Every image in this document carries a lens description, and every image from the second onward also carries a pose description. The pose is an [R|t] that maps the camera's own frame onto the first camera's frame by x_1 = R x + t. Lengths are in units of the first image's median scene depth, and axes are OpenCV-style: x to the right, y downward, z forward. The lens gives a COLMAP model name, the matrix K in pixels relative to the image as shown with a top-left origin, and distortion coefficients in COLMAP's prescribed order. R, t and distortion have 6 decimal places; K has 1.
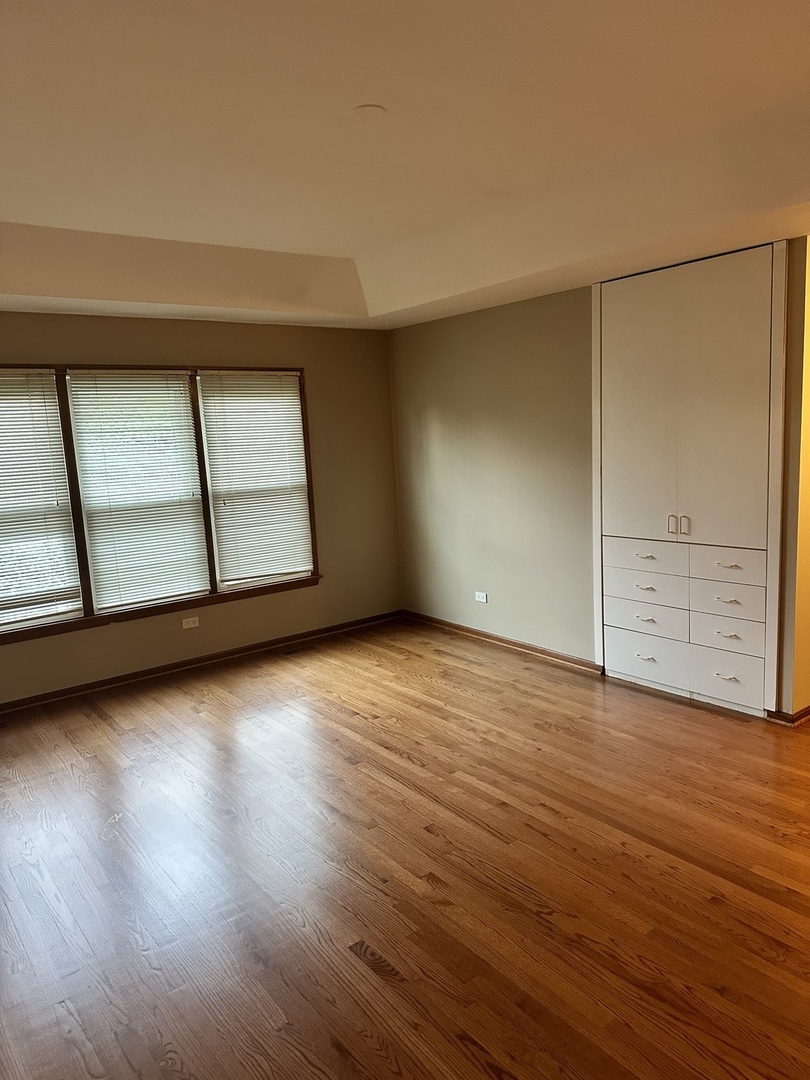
lens RADIAL K [[755.7, 0, 405.8], [0, 755.7, 541.4], [0, 0, 1]] dist [0.054184, -0.018199]
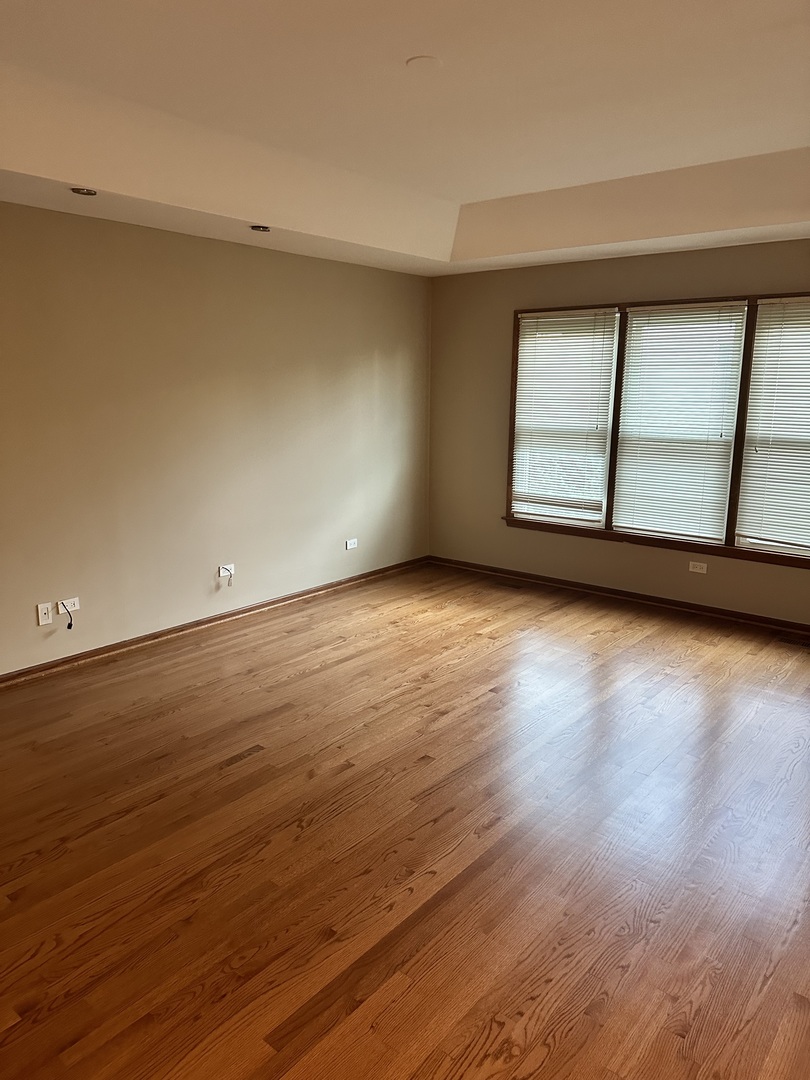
lens RADIAL K [[755.7, 0, 412.5], [0, 755.7, 538.9], [0, 0, 1]] dist [0.054184, -0.018199]
pose [[0.232418, 0.251988, -0.939406, 0.610808], [-0.164388, 0.962137, 0.217414, -0.090505], [0.958623, 0.103896, 0.265042, 0.442340]]
